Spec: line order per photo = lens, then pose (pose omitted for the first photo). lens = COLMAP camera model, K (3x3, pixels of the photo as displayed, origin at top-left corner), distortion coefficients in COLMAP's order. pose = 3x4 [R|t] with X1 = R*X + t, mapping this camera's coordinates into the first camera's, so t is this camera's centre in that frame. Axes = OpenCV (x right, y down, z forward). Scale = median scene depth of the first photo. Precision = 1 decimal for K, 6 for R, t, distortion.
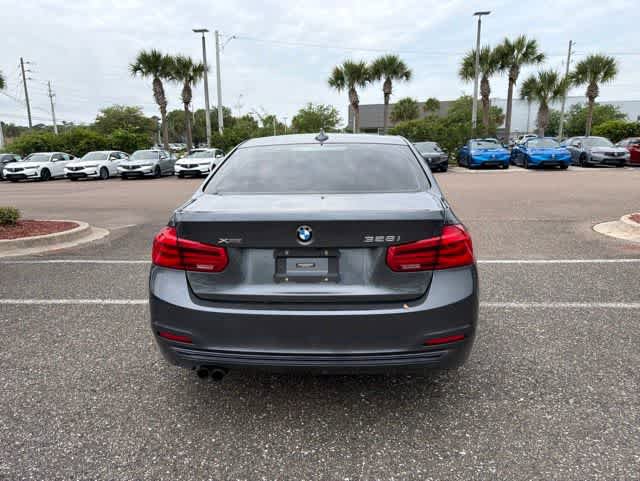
lens RADIAL K [[451.2, 0, 322.0], [0, 451.2, 245.4], [0, 0, 1]] dist [0.048067, -0.065325]
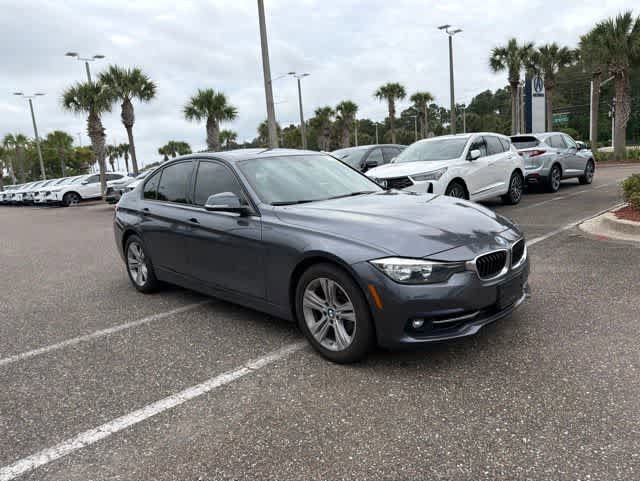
lens RADIAL K [[451.0, 0, 320.0], [0, 451.0, 240.5], [0, 0, 1]] dist [0.034059, -0.035017]
pose [[-0.657334, 0.193881, -0.728232, 0.122094], [-0.071489, 0.945938, 0.316371, -0.060466], [0.750201, 0.260022, -0.607937, 0.288575]]
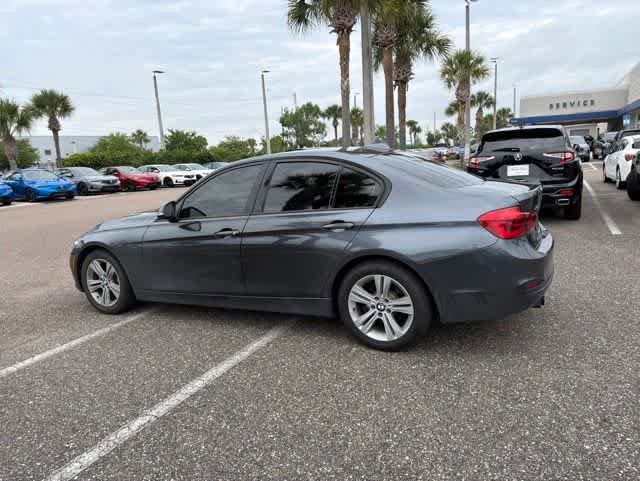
lens RADIAL K [[450.2, 0, 321.7], [0, 450.2, 242.7], [0, 0, 1]] dist [0.048257, -0.061308]
pose [[0.391465, -0.177014, 0.903007, -0.148575], [0.246871, 0.965551, 0.082252, -0.015642], [-0.886459, 0.190728, 0.421679, 0.080679]]
